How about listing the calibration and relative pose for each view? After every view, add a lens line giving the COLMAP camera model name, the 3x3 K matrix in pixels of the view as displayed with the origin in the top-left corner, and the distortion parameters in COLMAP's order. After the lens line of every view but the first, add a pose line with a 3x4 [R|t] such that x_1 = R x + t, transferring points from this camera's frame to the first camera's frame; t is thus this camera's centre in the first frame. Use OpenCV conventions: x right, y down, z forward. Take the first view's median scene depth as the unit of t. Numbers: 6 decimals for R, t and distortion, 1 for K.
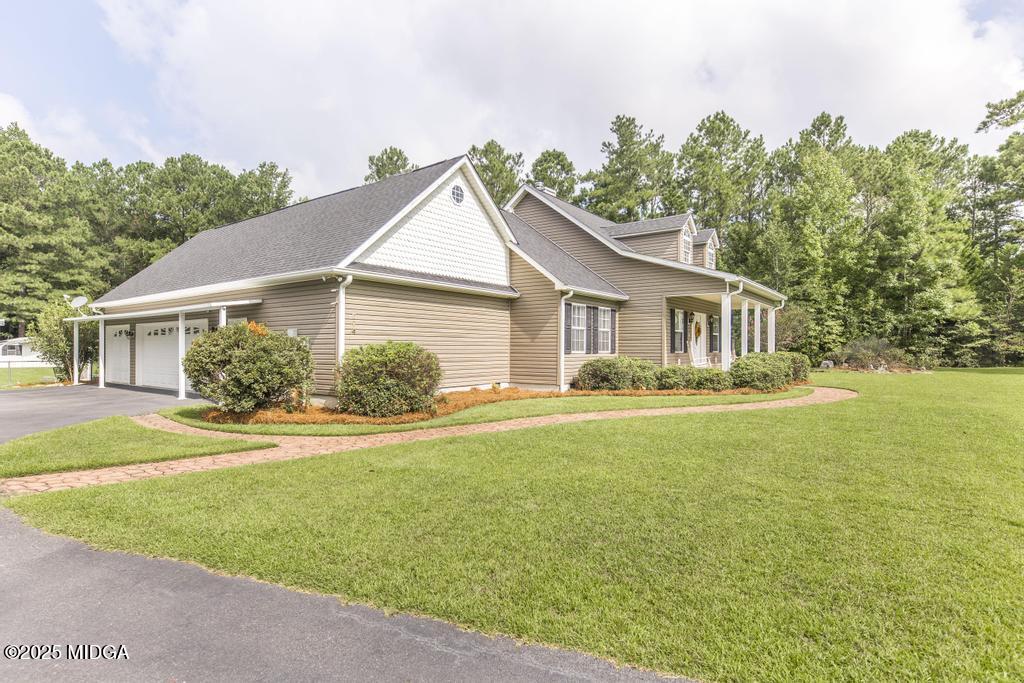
lens RADIAL K [[528.7, 0, 508.3], [0, 528.7, 341.3], [0, 0, 1]] dist [-0.004743, 0.000776]
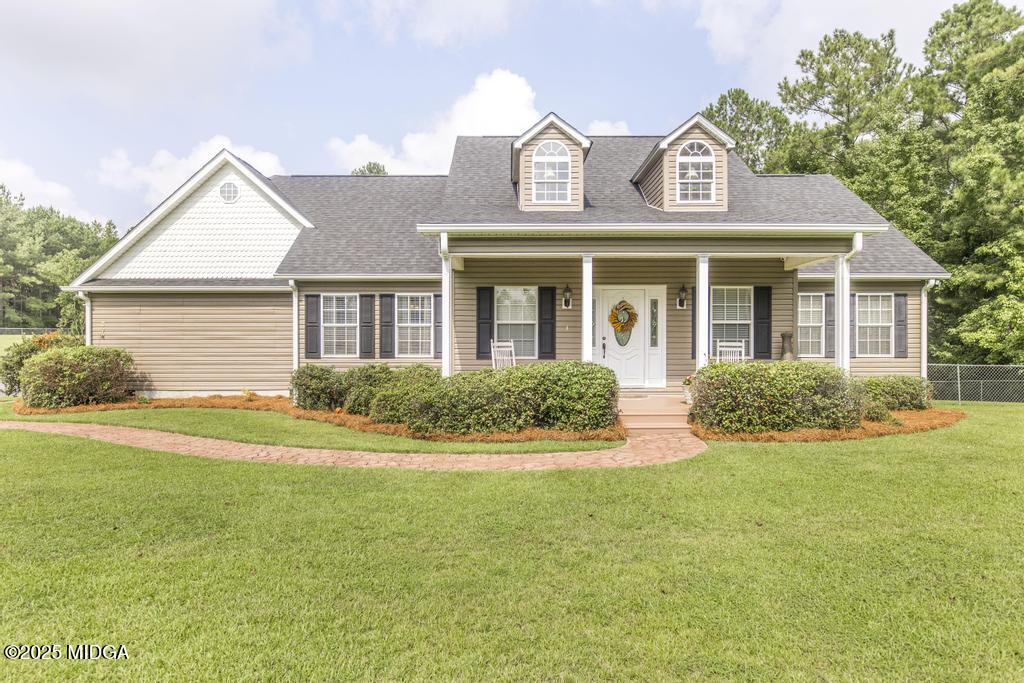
lens RADIAL K [[612.4, 0, 504.3], [0, 612.4, 348.6], [0, 0, 1]] dist [0.001416, -0.000989]
pose [[0.603383, -0.002340, -0.797448, 1.075887], [0.012313, 0.999904, 0.006382, 0.007137], [0.797357, -0.013670, 0.603354, 0.705658]]
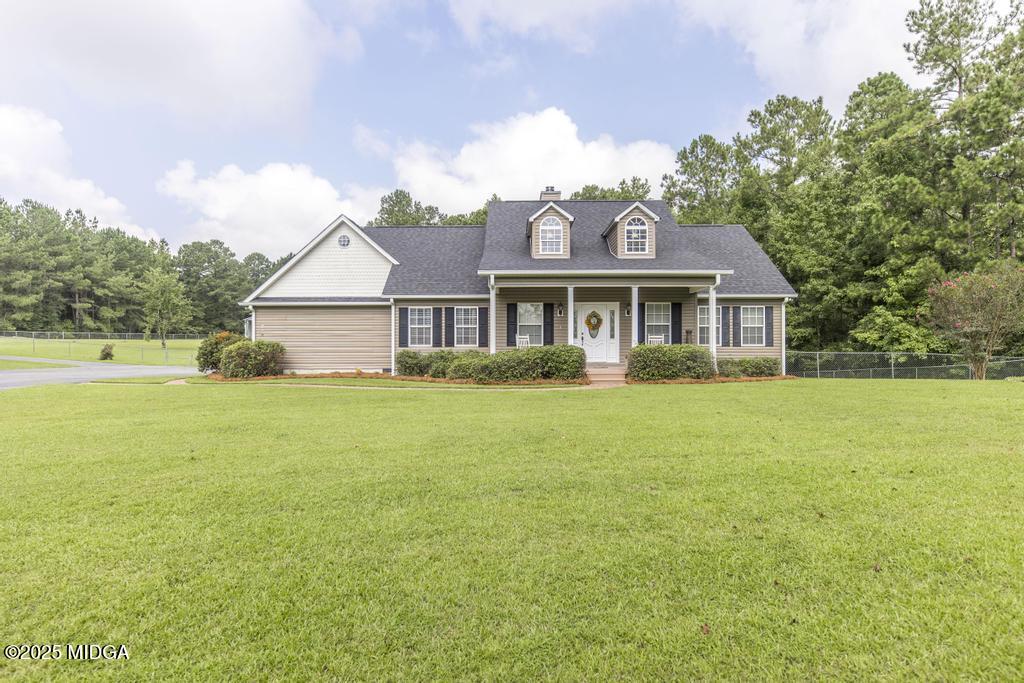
lens RADIAL K [[581.7, 0, 506.8], [0, 581.7, 357.8], [0, 0, 1]] dist [0.004195, 0.000155]
pose [[0.599239, 0.001674, -0.800568, 1.470487], [0.013420, 0.999836, 0.012136, 0.038165], [0.800458, -0.018016, 0.599119, 0.366542]]
